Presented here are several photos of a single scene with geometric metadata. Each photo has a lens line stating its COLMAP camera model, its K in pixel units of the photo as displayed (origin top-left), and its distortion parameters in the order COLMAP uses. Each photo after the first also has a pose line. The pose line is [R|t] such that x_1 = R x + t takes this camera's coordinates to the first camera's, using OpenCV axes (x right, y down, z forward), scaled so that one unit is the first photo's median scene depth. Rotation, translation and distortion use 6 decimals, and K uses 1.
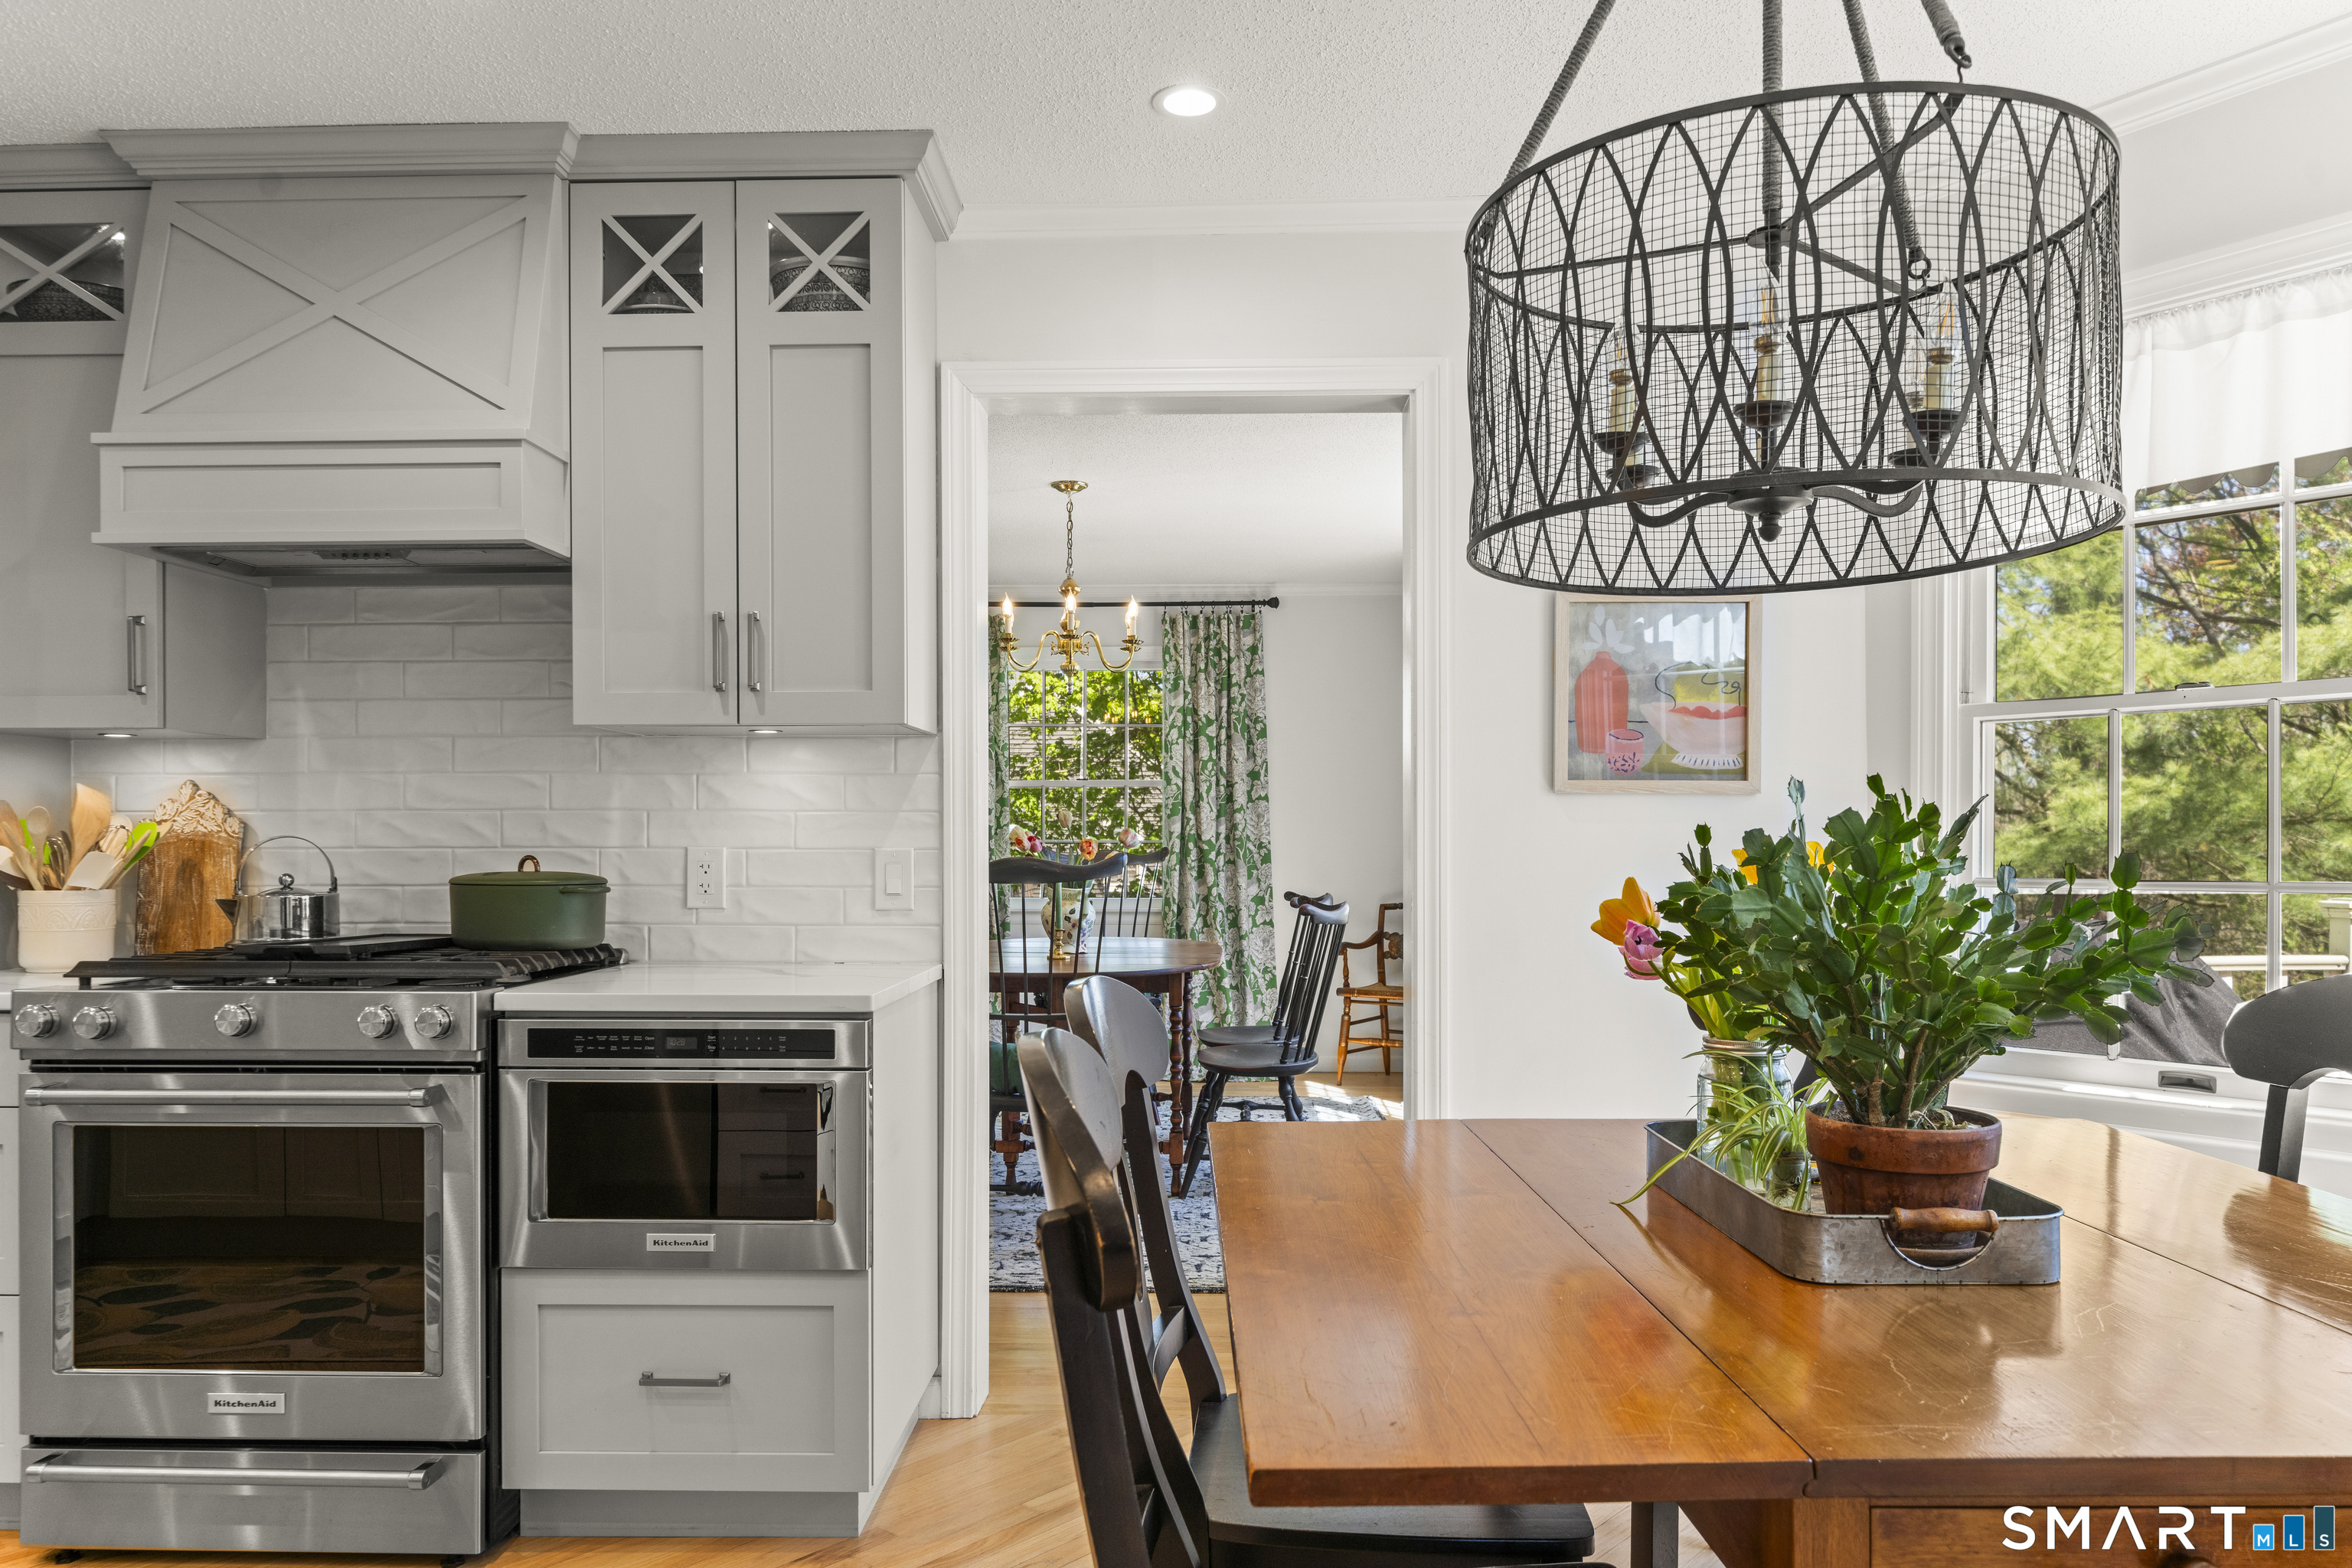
lens RADIAL K [[1590.2, 0, 1179.7], [0, 1590.2, 842.1], [0, 0, 1]] dist [0.001759, -0.000166]
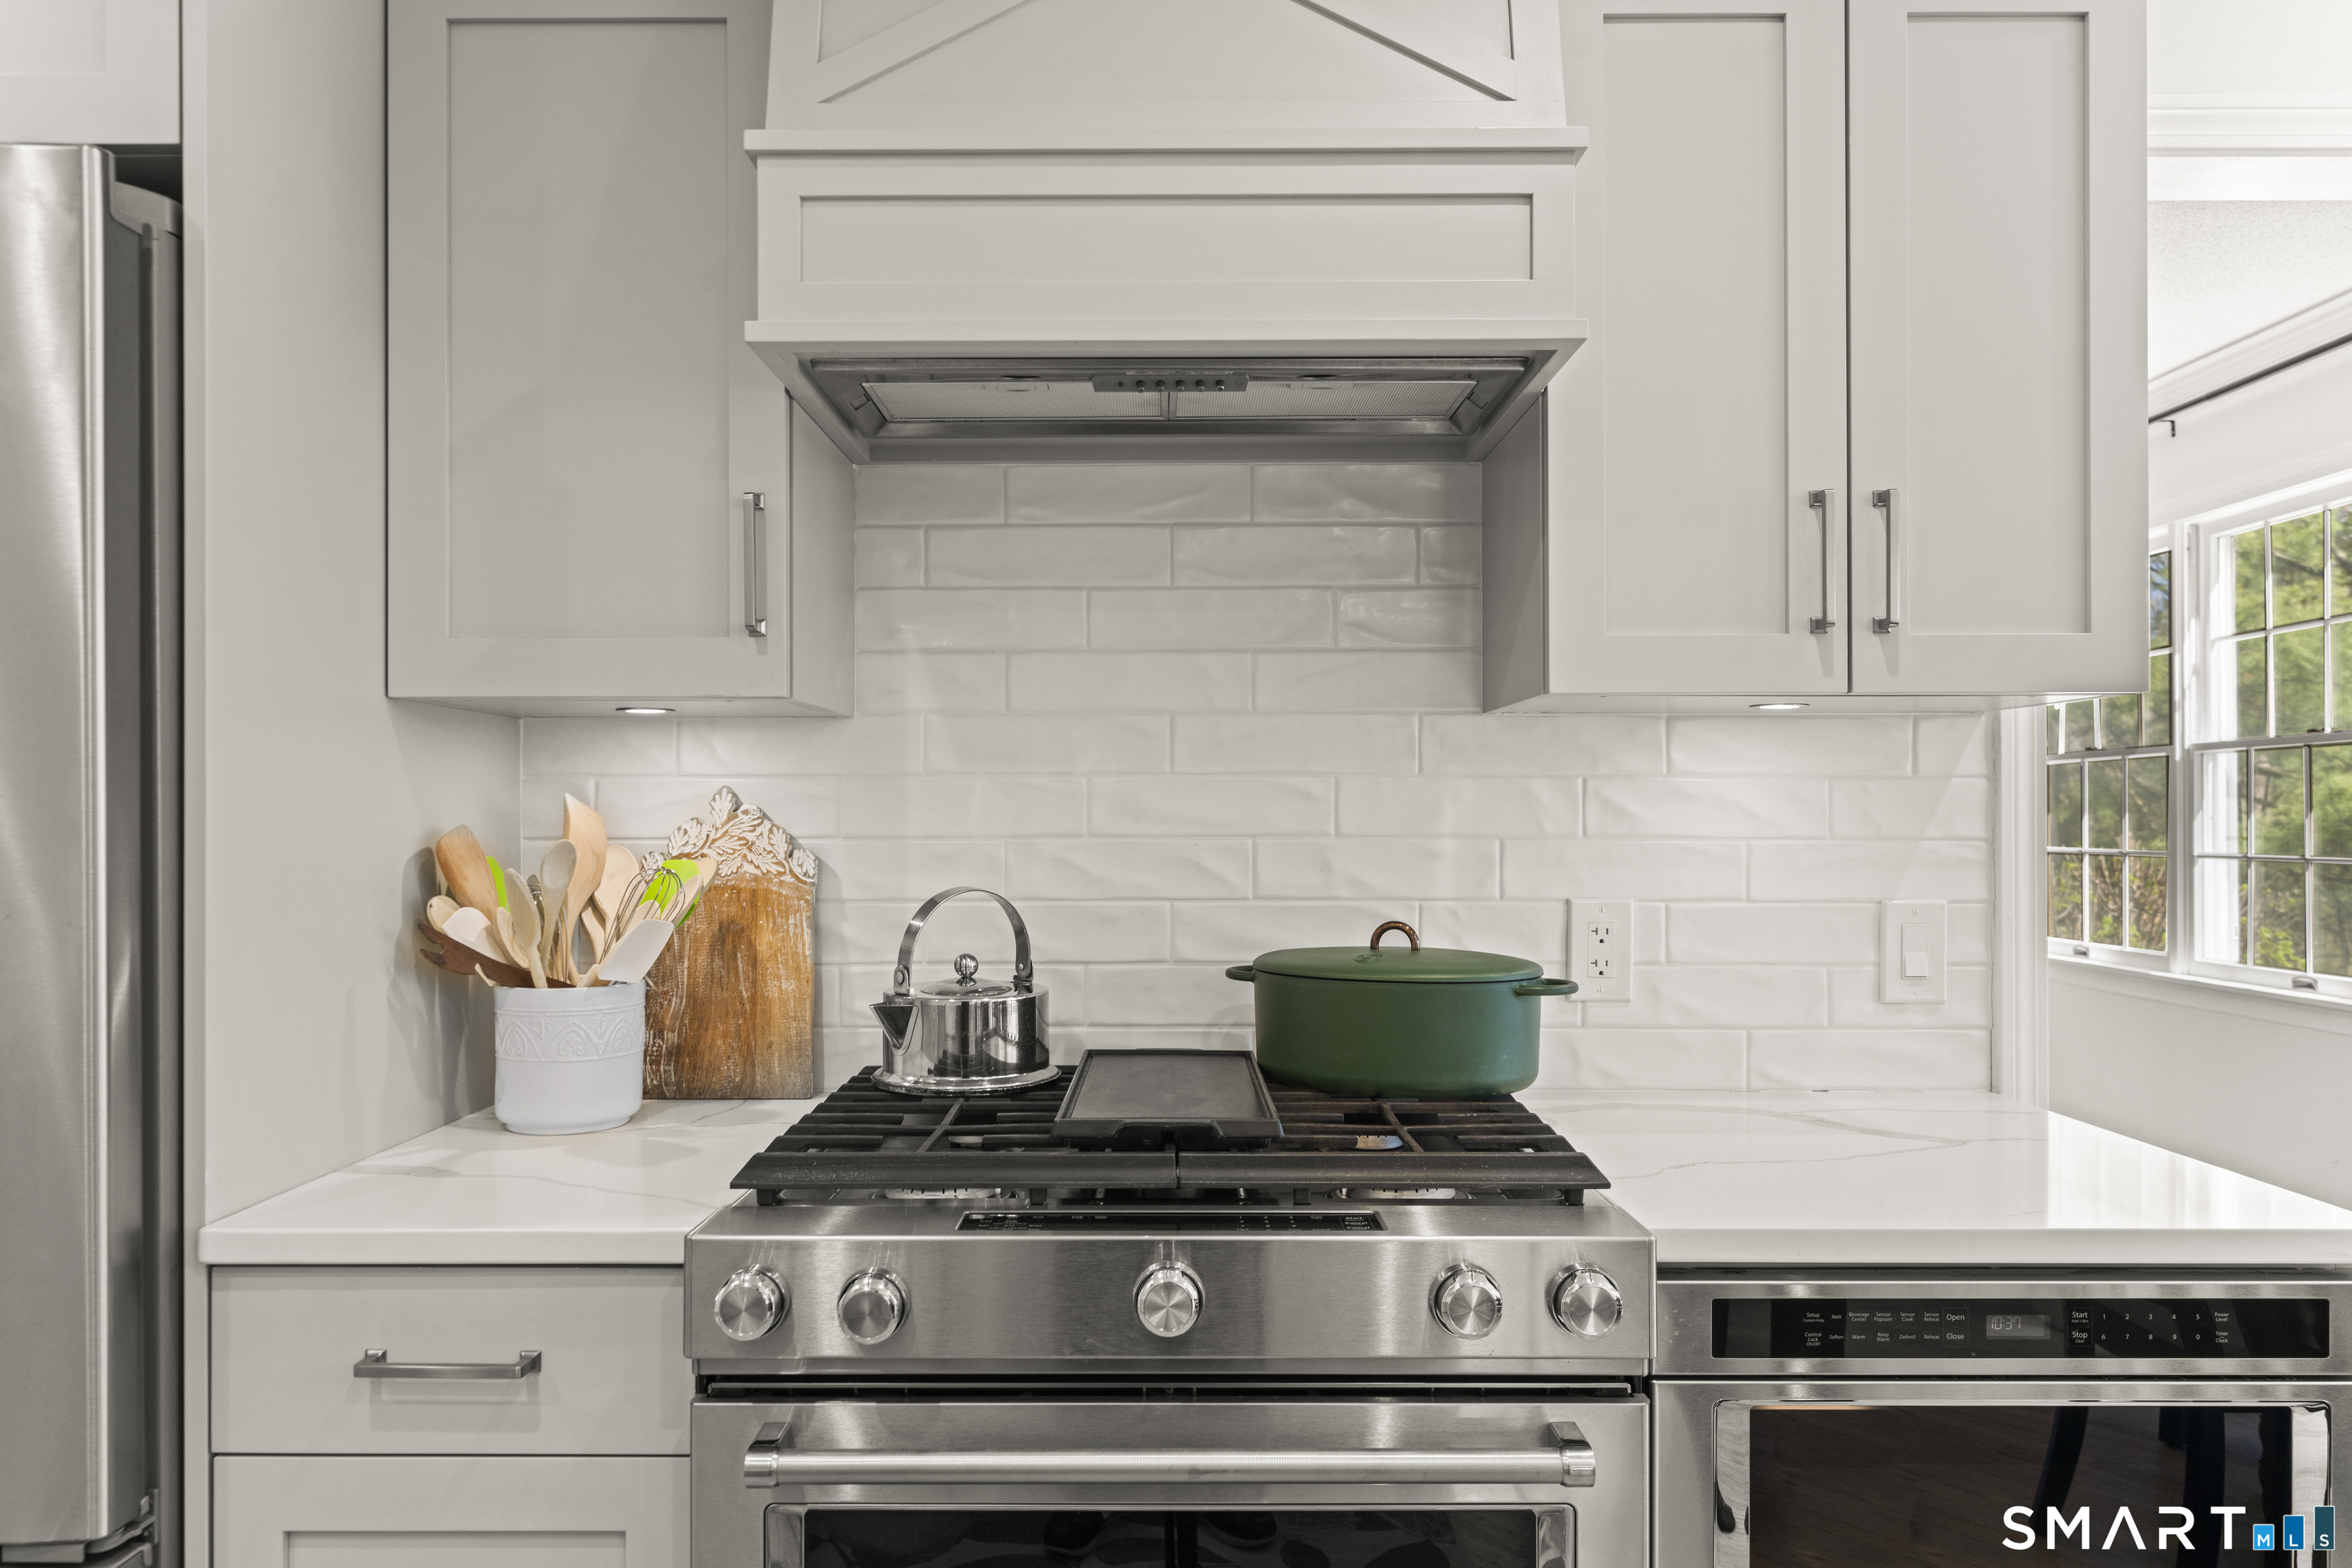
lens RADIAL K [[1590.2, 0, 1187.5], [0, 1590.2, 820.2], [0, 0, 1]] dist [0.001759, -0.000166]
pose [[0.999593, 0.000211, 0.028512, -0.481120], [-0.000176, 0.999999, -0.001222, -0.026435], [-0.028512, 0.001216, 0.999593, 0.414152]]
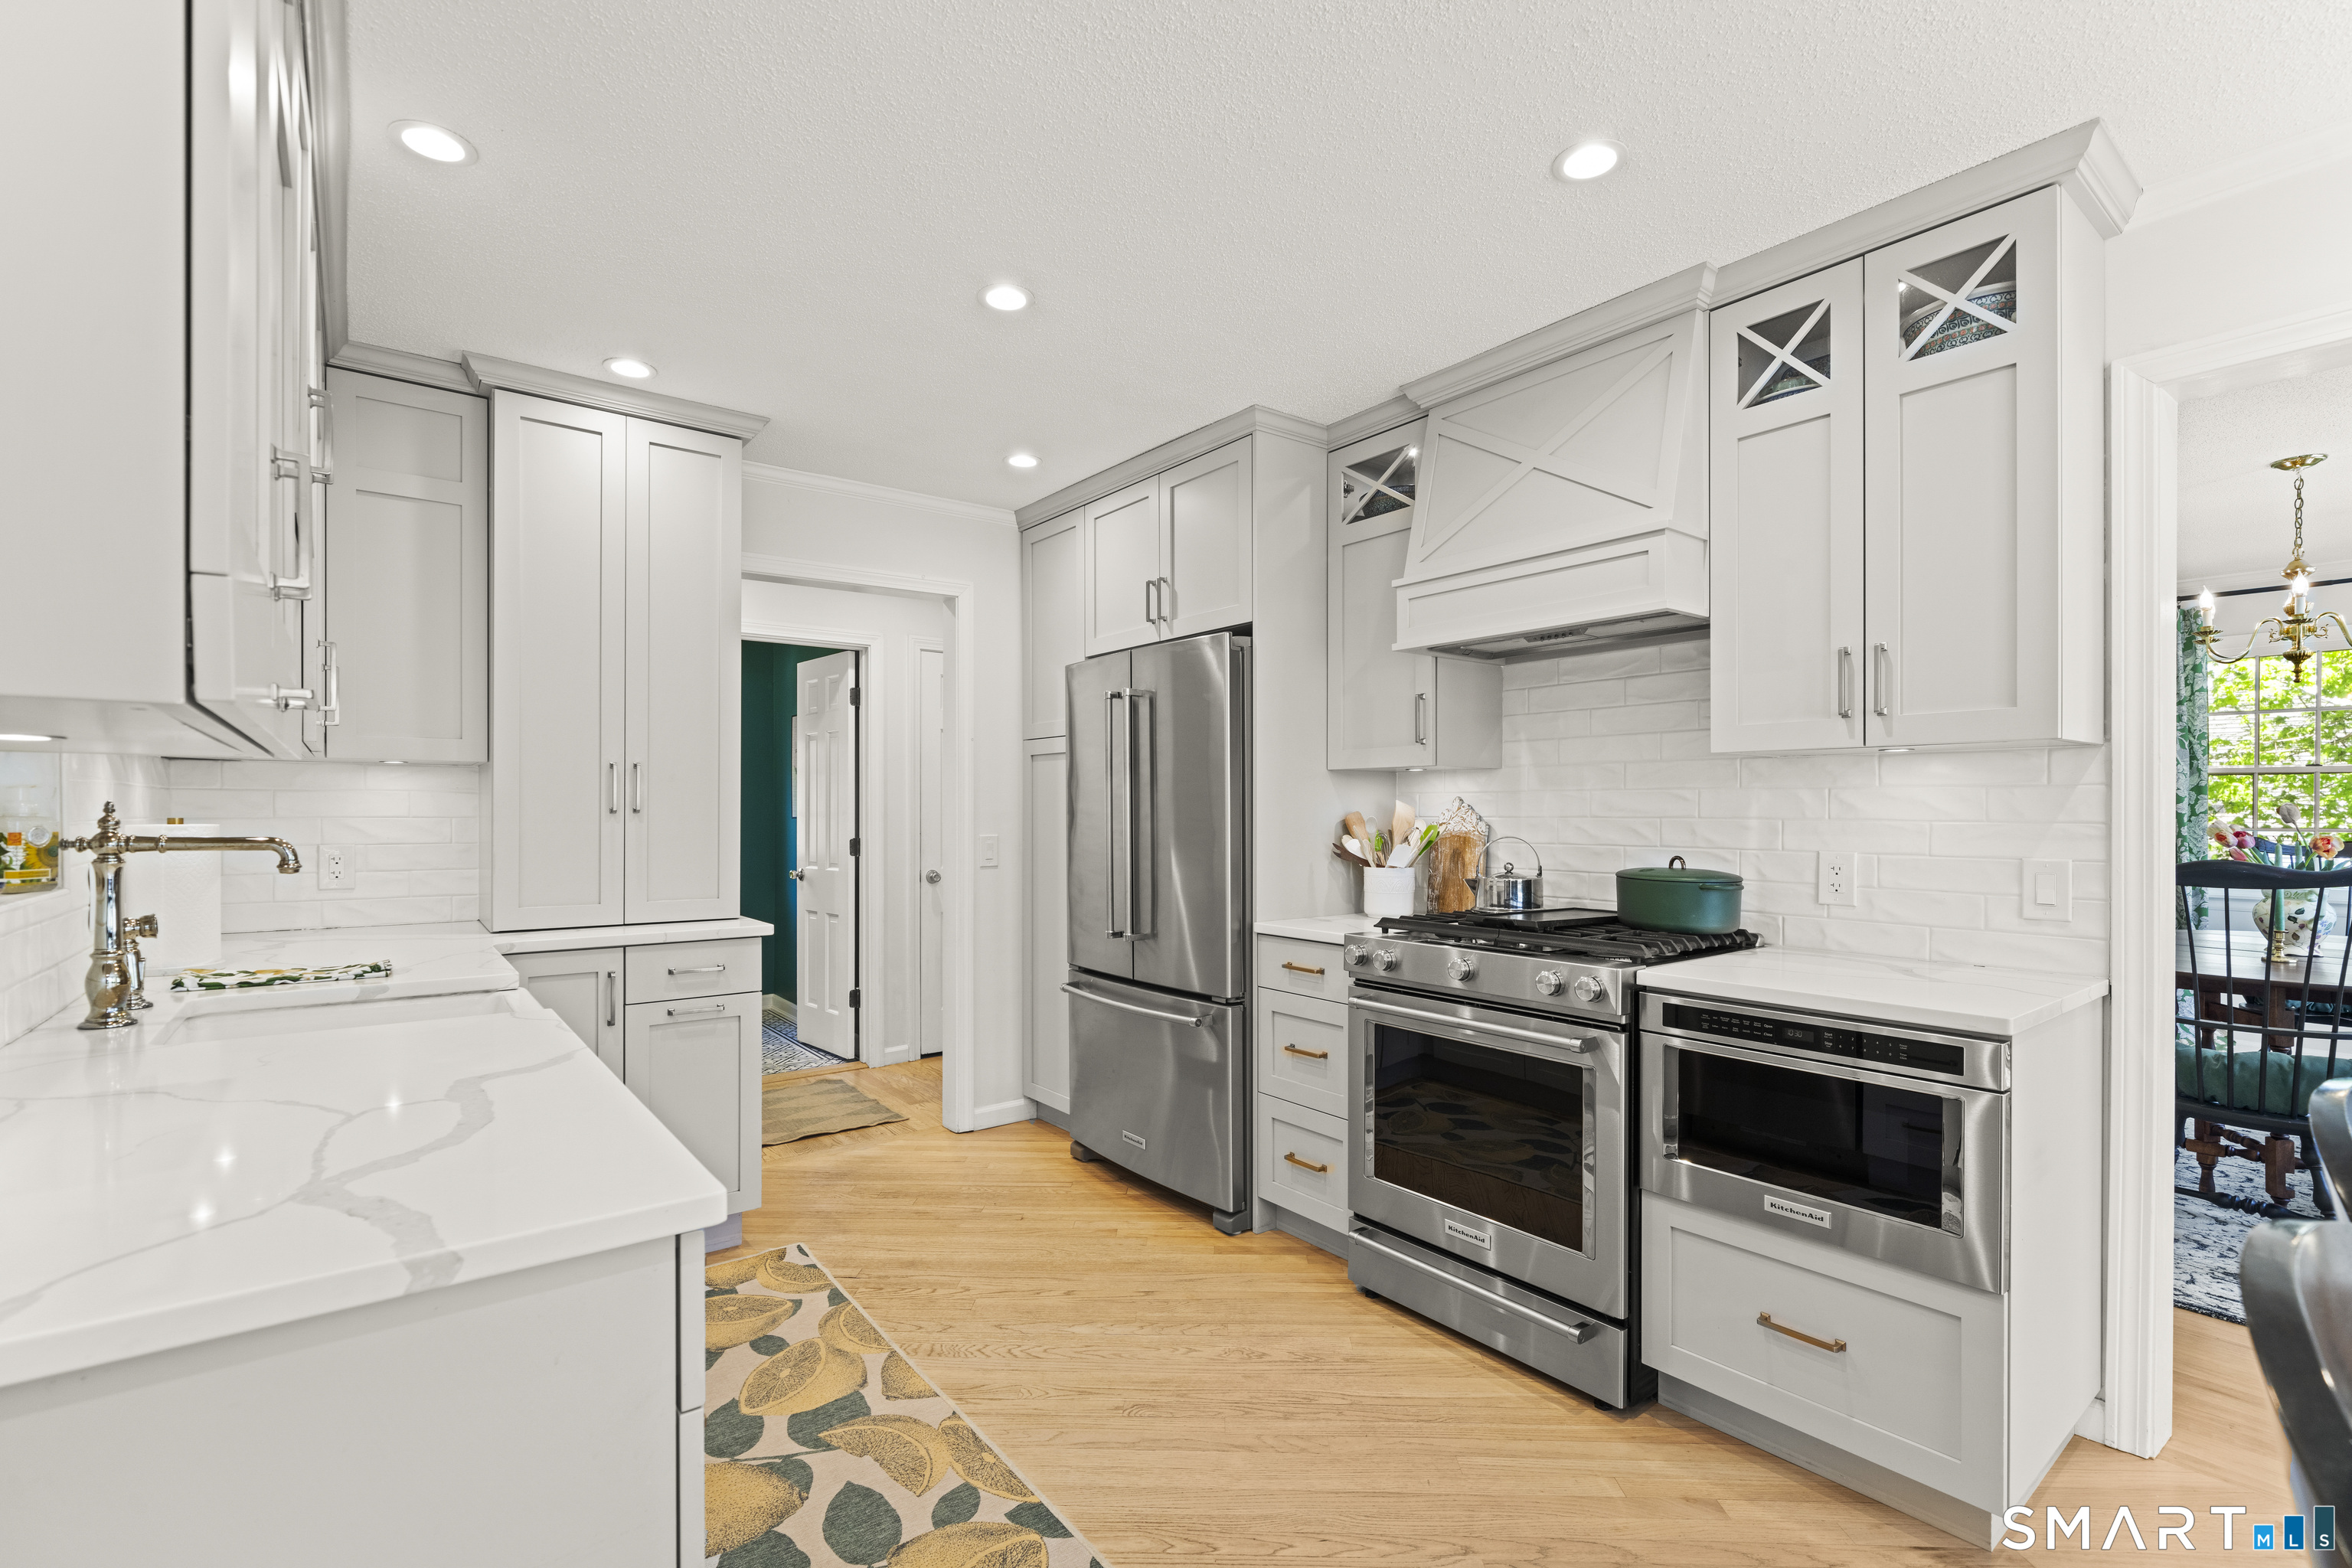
lens RADIAL K [[1053.1, 0, 1167.0], [0, 1053.1, 814.1], [0, 0, 1]] dist [-0.002454, 0.001000]
pose [[0.631711, 0.005018, -0.775188, -0.015357], [-0.003187, 0.999987, 0.003877, -0.025981], [0.775198, 0.000022, 0.631719, 0.148860]]
